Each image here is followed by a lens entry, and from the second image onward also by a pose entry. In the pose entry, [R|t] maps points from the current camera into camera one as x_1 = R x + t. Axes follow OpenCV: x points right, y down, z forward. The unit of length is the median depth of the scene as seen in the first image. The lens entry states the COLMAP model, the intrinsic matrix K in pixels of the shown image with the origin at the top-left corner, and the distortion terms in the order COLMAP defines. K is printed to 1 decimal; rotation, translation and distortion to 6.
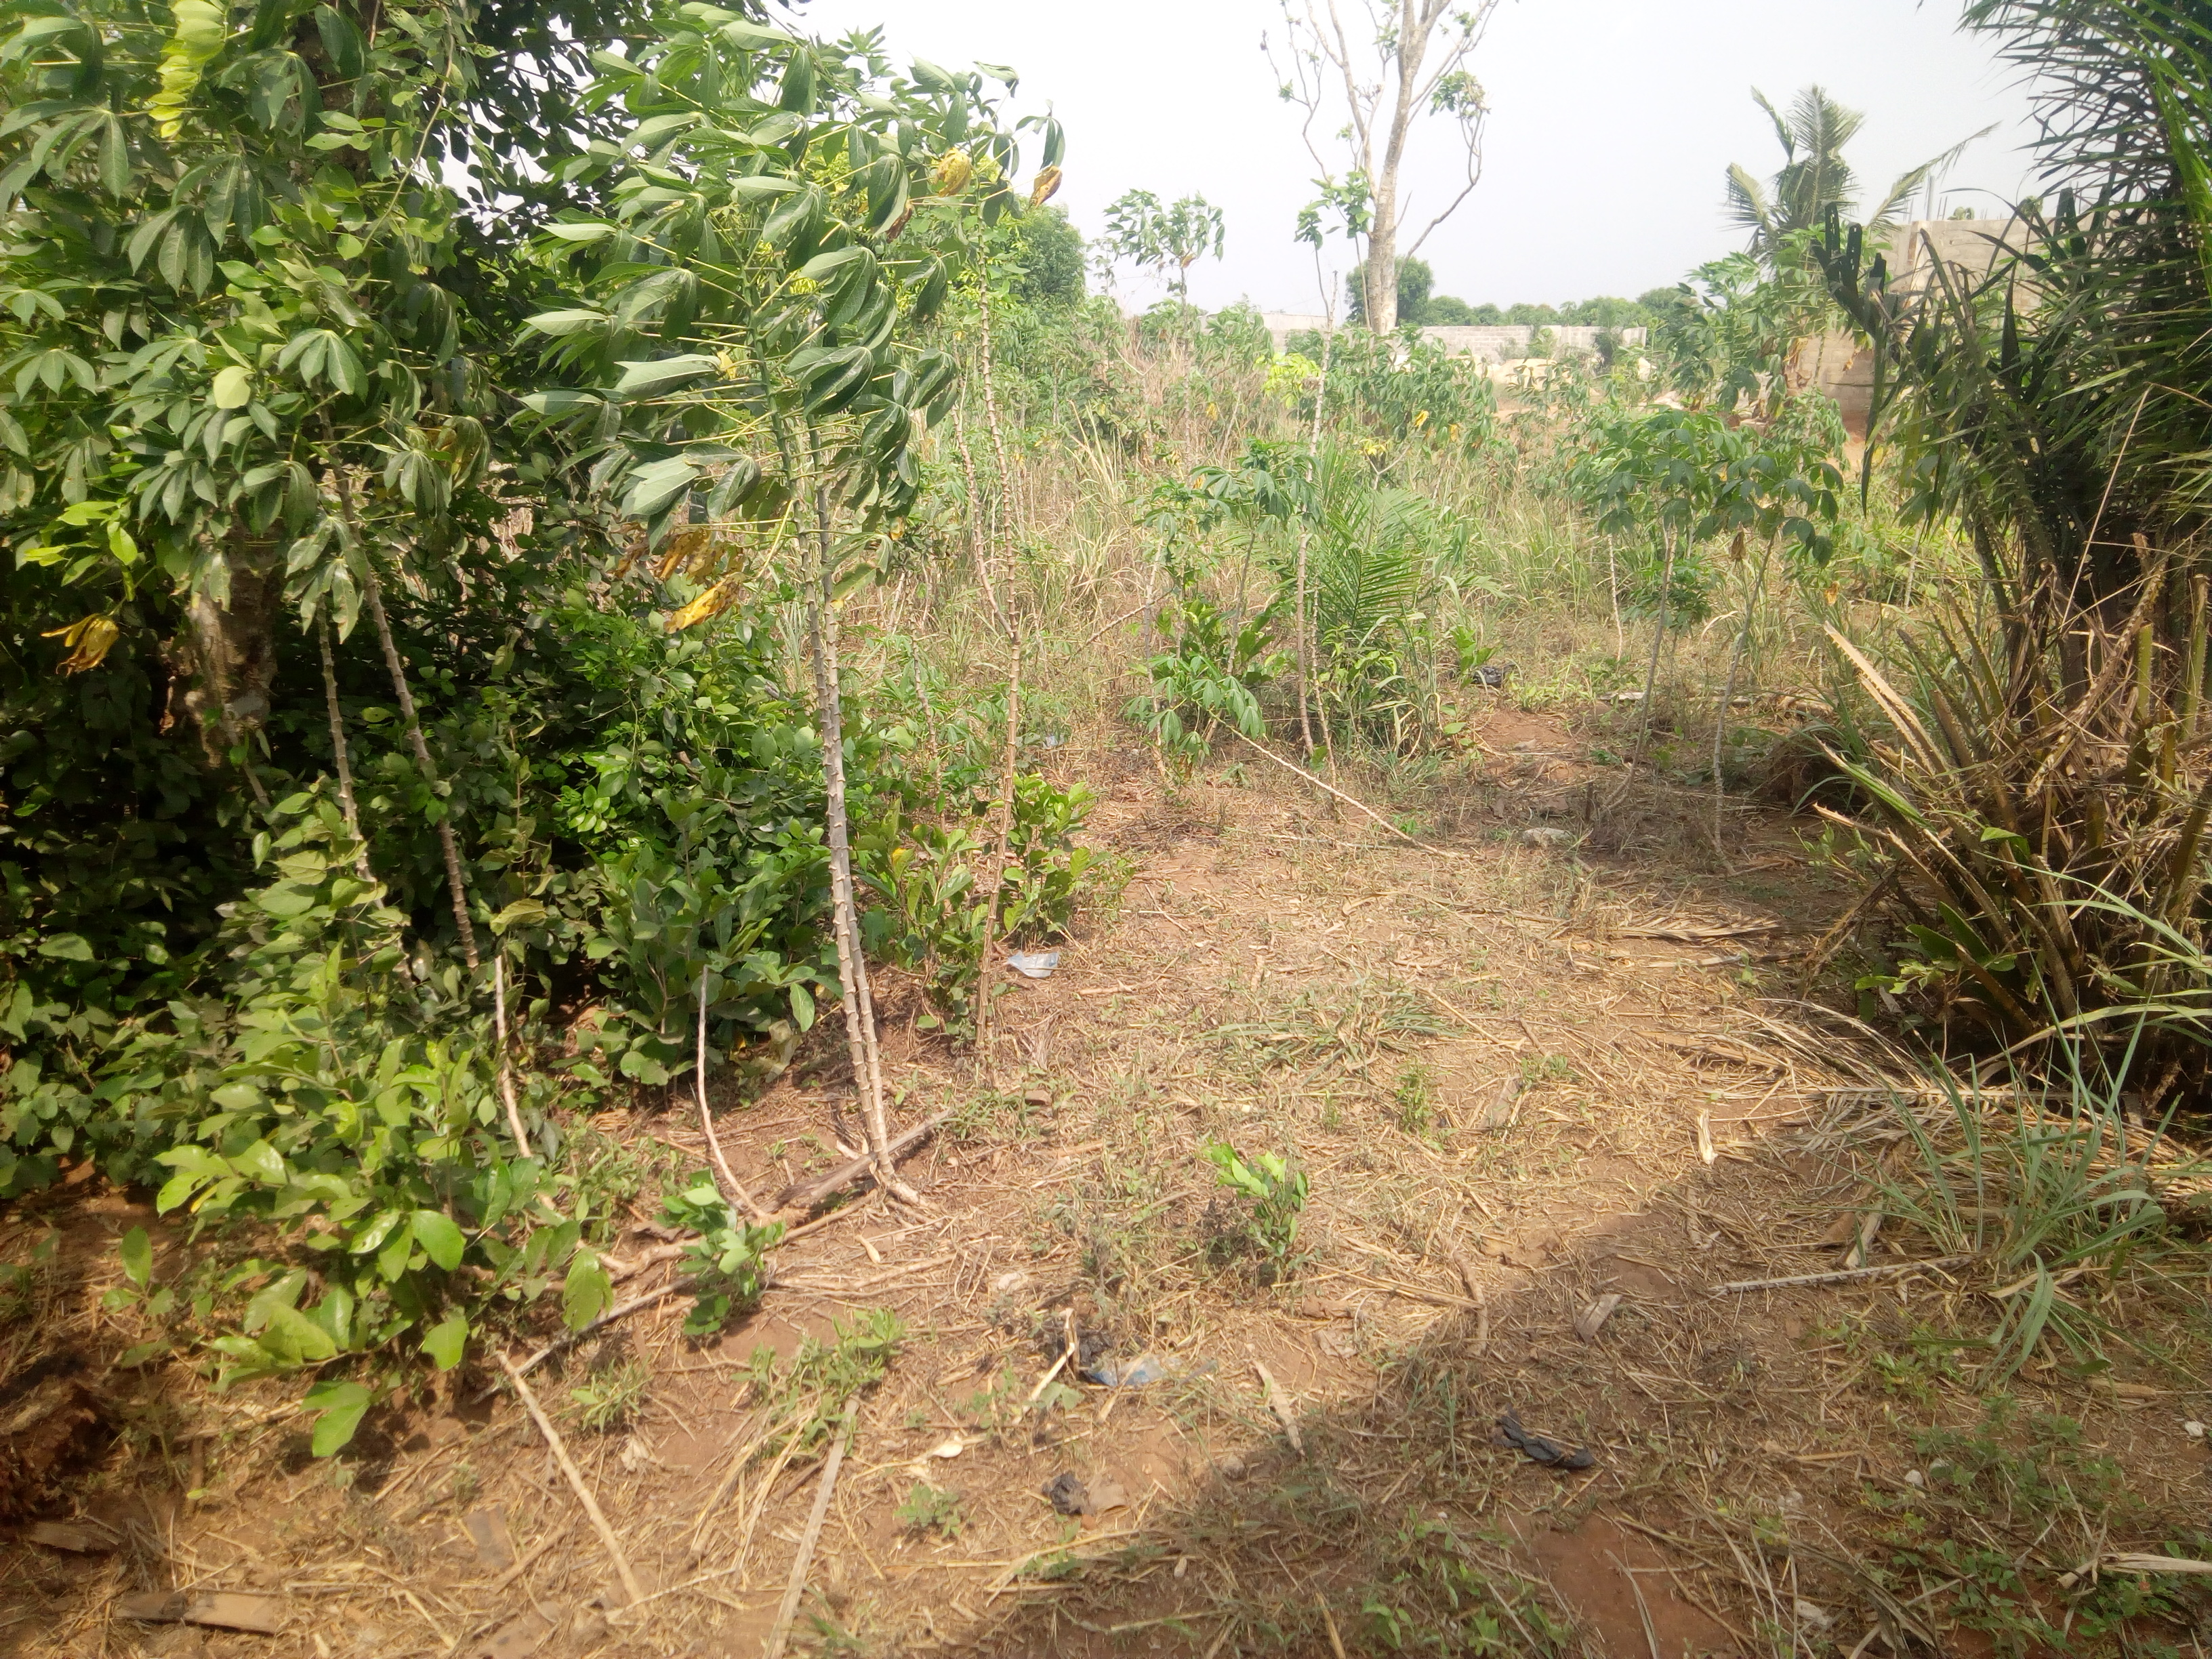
lens RADIAL K [[1661.5, 0, 1121.5], [0, 1661.5, 831.3], [0, 0, 1]] dist [0.079442, -0.116195]
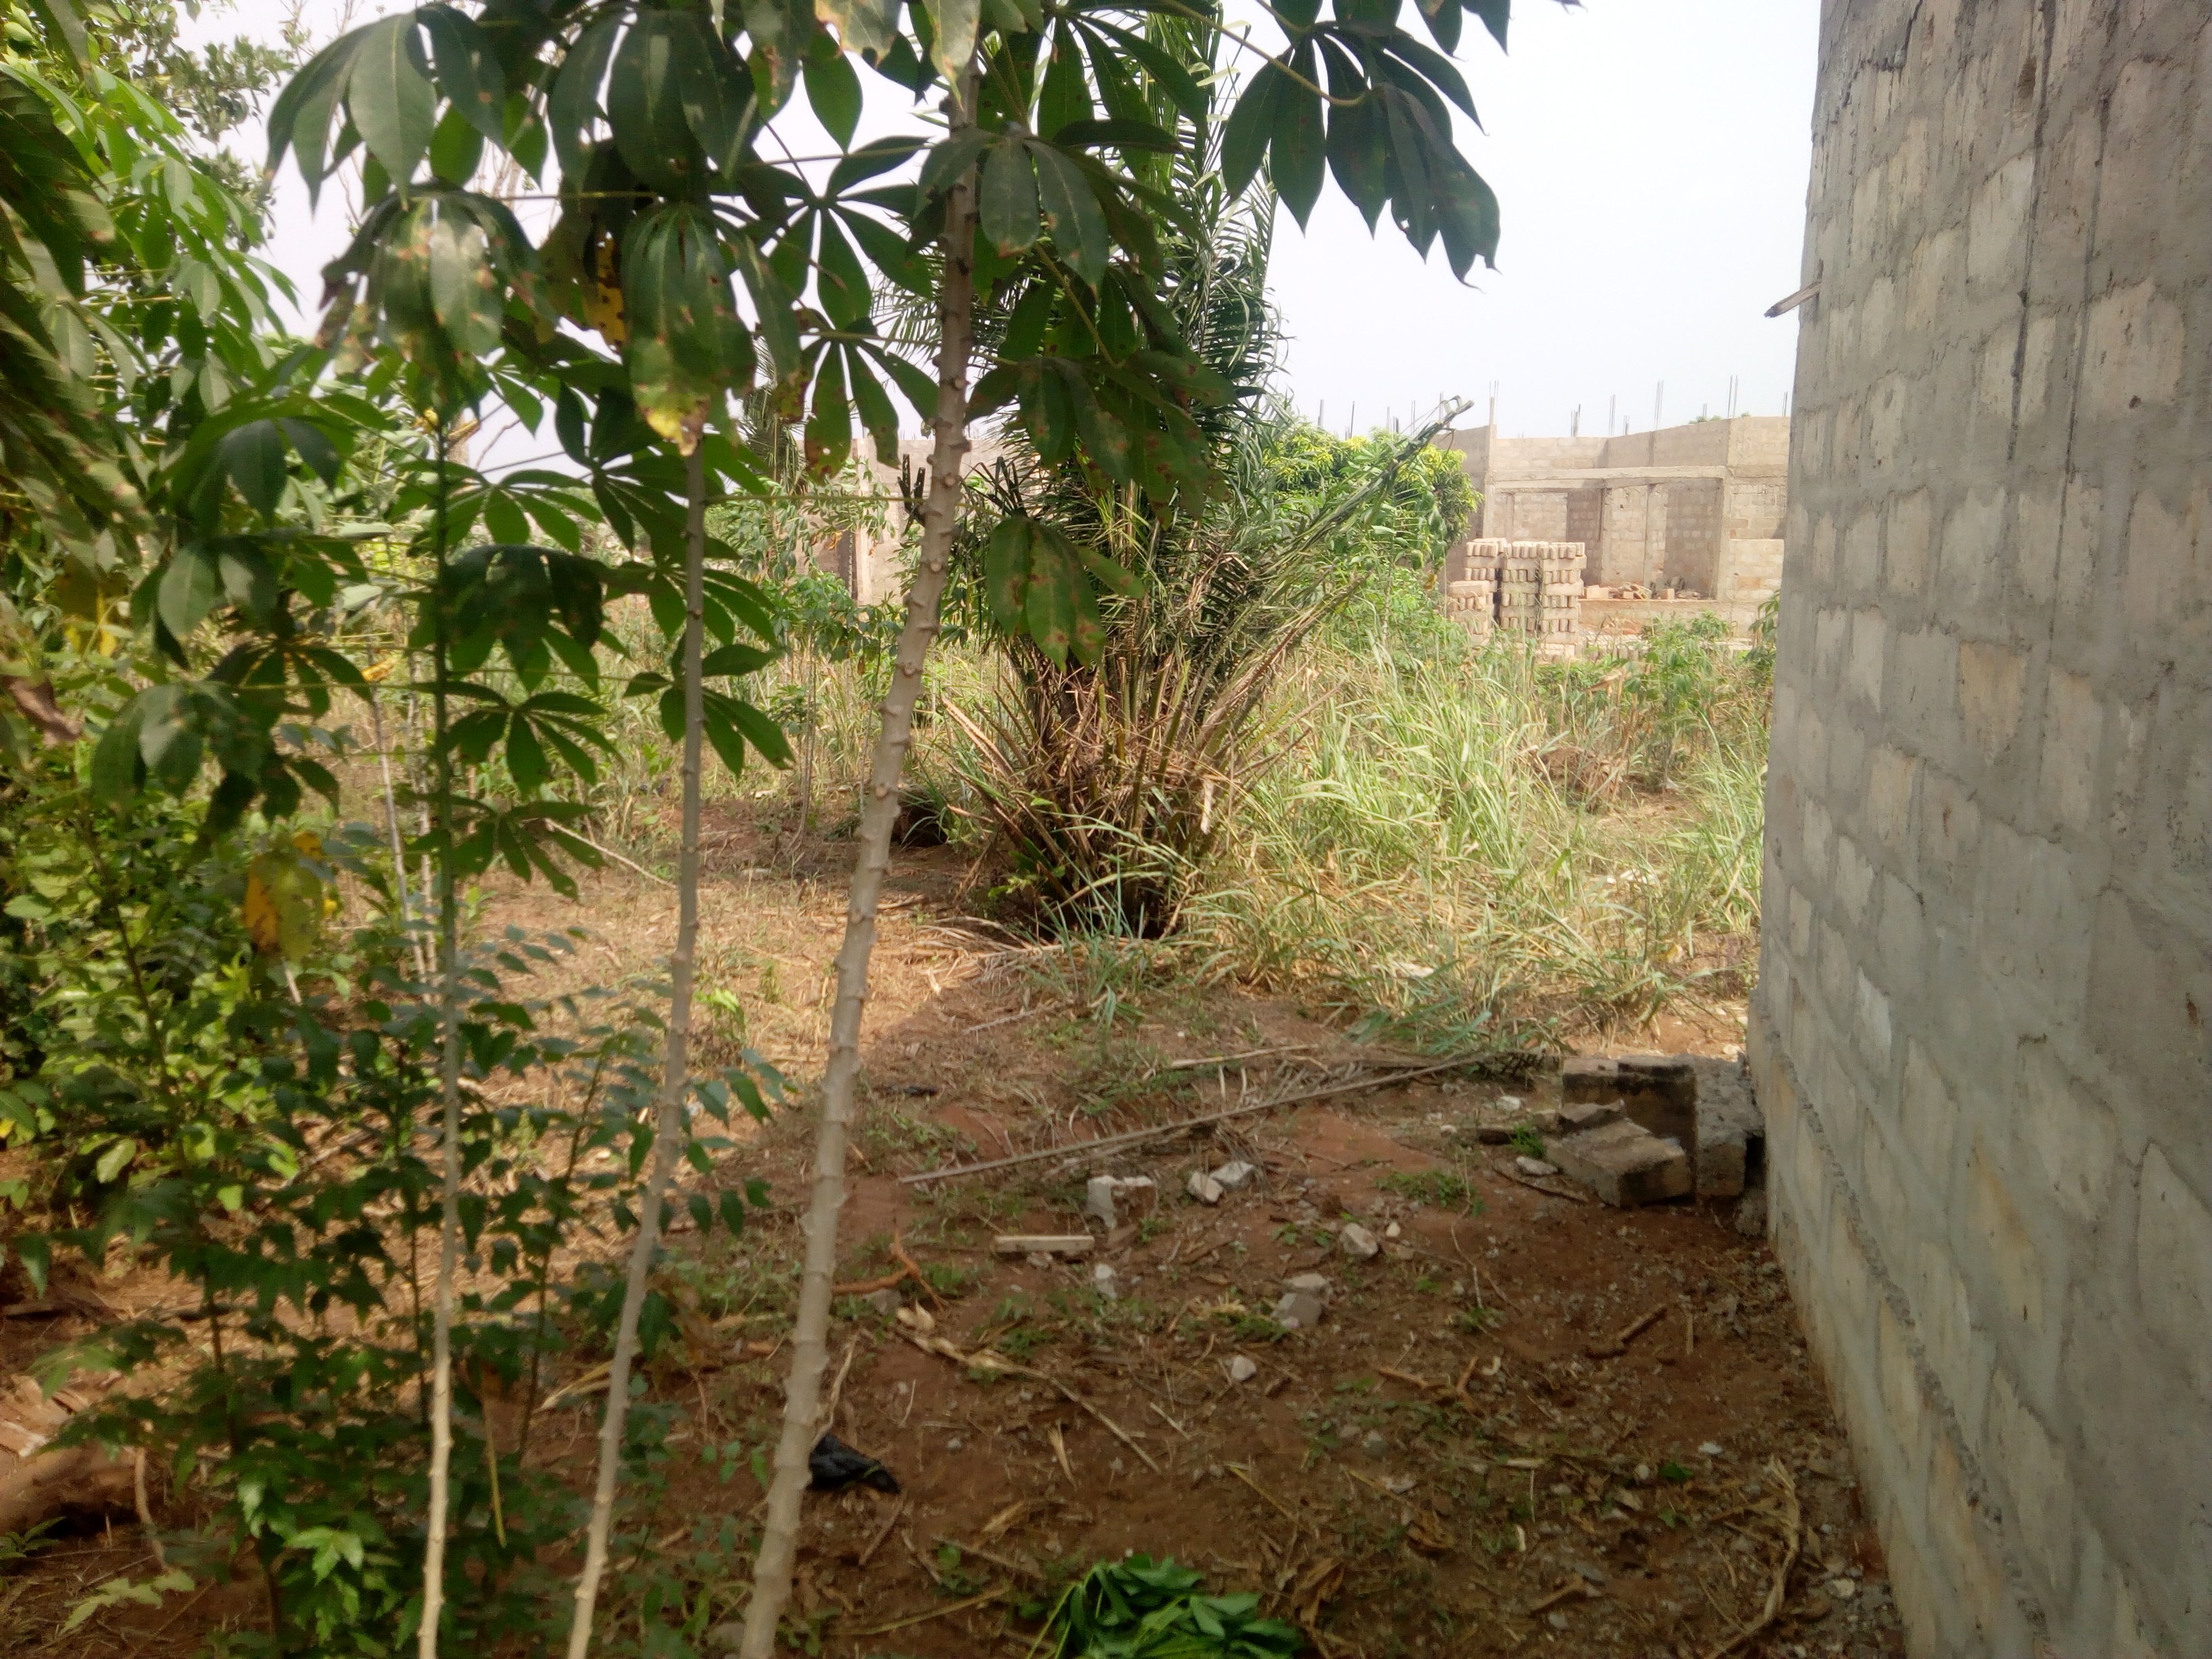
lens RADIAL K [[1661.5, 0, 1121.5], [0, 1661.5, 831.3], [0, 0, 1]] dist [0.079442, -0.116195]
pose [[0.825873, -0.080867, 0.558027, -0.457263], [0.144957, 0.986850, -0.071523, 0.184772], [-0.544905, 0.139959, 0.826735, -0.578927]]
